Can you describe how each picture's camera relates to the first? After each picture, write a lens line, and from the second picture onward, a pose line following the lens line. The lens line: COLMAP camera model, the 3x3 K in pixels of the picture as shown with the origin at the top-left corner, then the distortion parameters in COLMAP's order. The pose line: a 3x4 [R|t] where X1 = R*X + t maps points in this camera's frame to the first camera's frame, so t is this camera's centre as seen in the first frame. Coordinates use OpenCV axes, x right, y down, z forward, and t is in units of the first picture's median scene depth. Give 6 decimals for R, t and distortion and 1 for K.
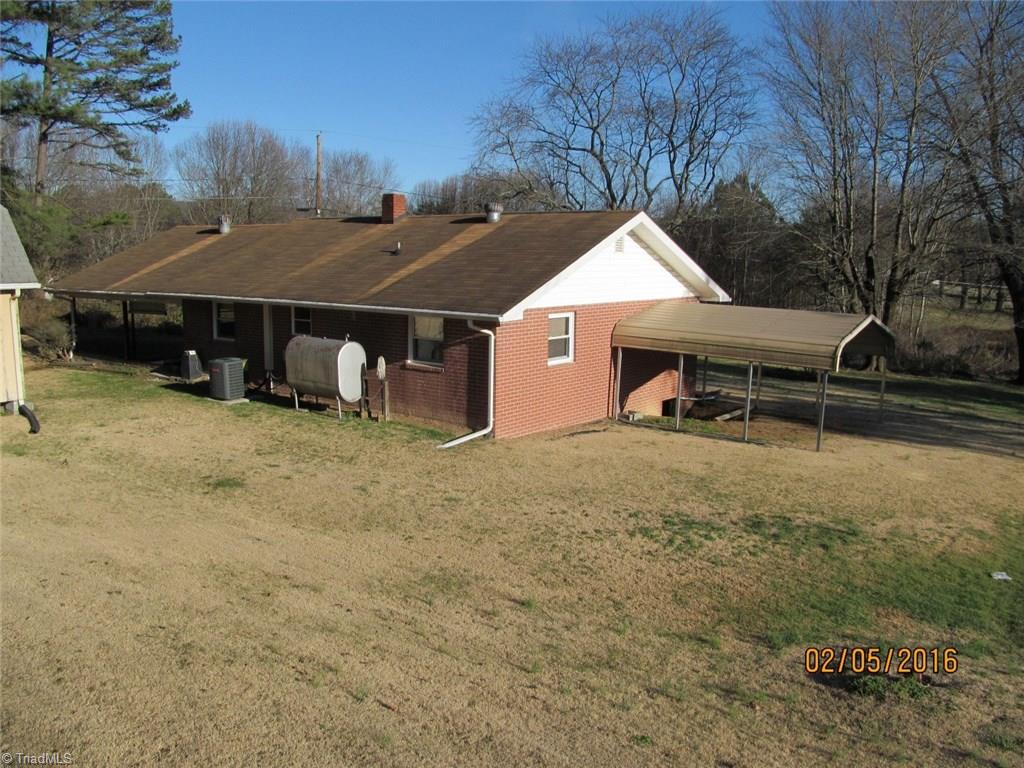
lens RADIAL K [[868.3, 0, 512.5], [0, 868.3, 360.2], [0, 0, 1]] dist [-0.053544, 0.032999]
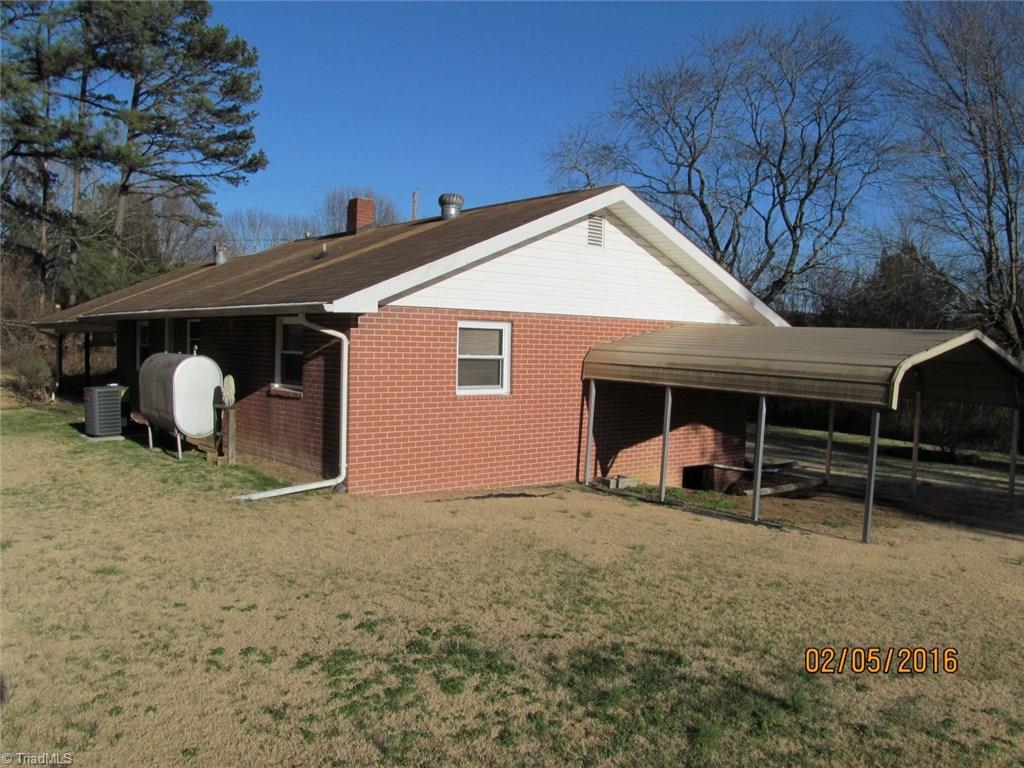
lens RADIAL K [[868.3, 0, 514.0], [0, 868.3, 359.5], [0, 0, 1]] dist [-0.053544, 0.032999]
pose [[0.978831, 0.016140, -0.204034, 0.216125], [-0.038388, 0.993672, -0.105559, 0.047365], [0.201039, 0.111157, 0.973256, 0.326550]]
